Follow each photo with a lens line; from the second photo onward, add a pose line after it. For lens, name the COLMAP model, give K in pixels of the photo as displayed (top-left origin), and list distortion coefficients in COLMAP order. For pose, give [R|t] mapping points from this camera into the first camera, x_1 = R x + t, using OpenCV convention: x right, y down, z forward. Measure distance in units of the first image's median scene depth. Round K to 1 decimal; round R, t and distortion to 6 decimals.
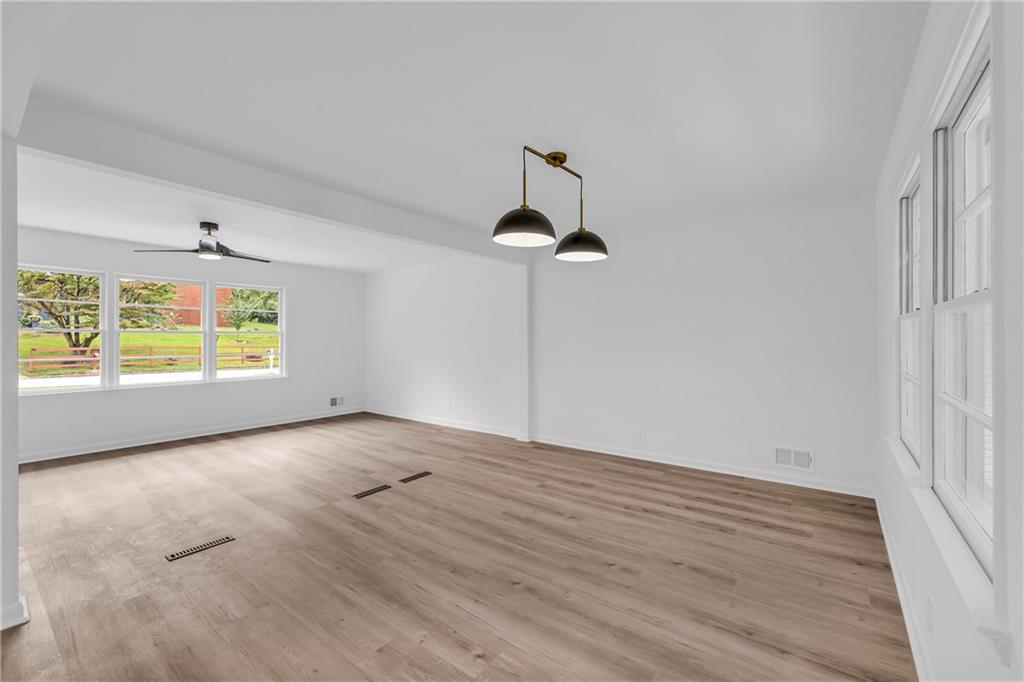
lens RADIAL K [[415.0, 0, 510.3], [0, 415.0, 338.9], [0, 0, 1]] dist [-0.008887, -0.000035]
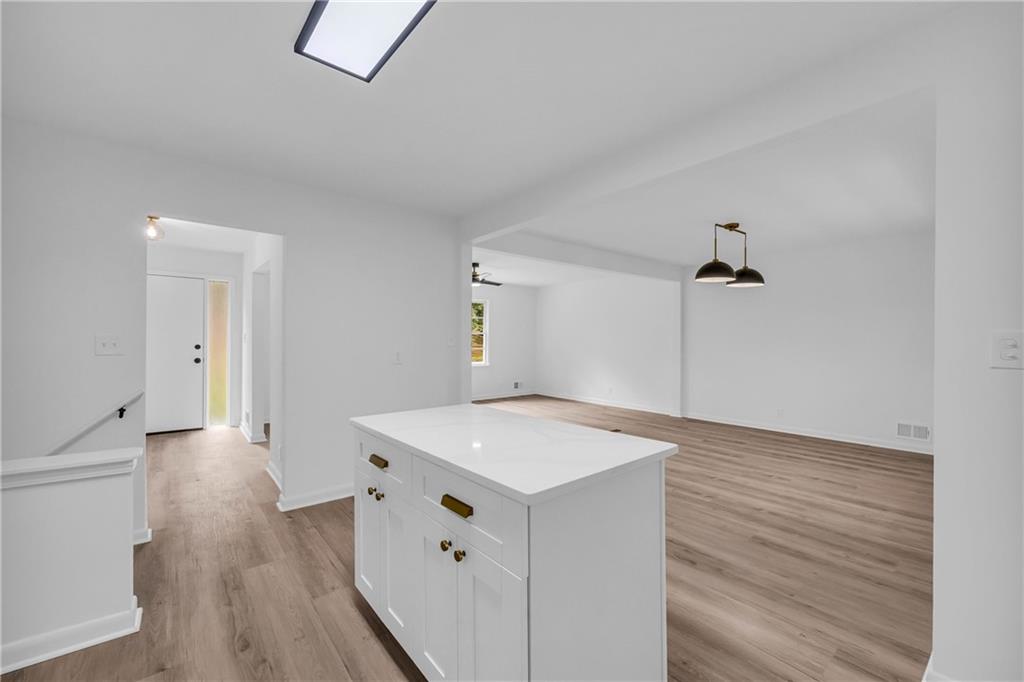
lens RADIAL K [[418.0, 0, 512.0], [0, 418.0, 341.0], [0, 0, 1]] dist [-0.003000, -0.000105]
pose [[0.976096, 0.007265, -0.217220, -0.267725], [-0.006055, 0.999962, 0.006236, 0.002956], [0.217257, -0.004771, 0.976103, -0.558967]]
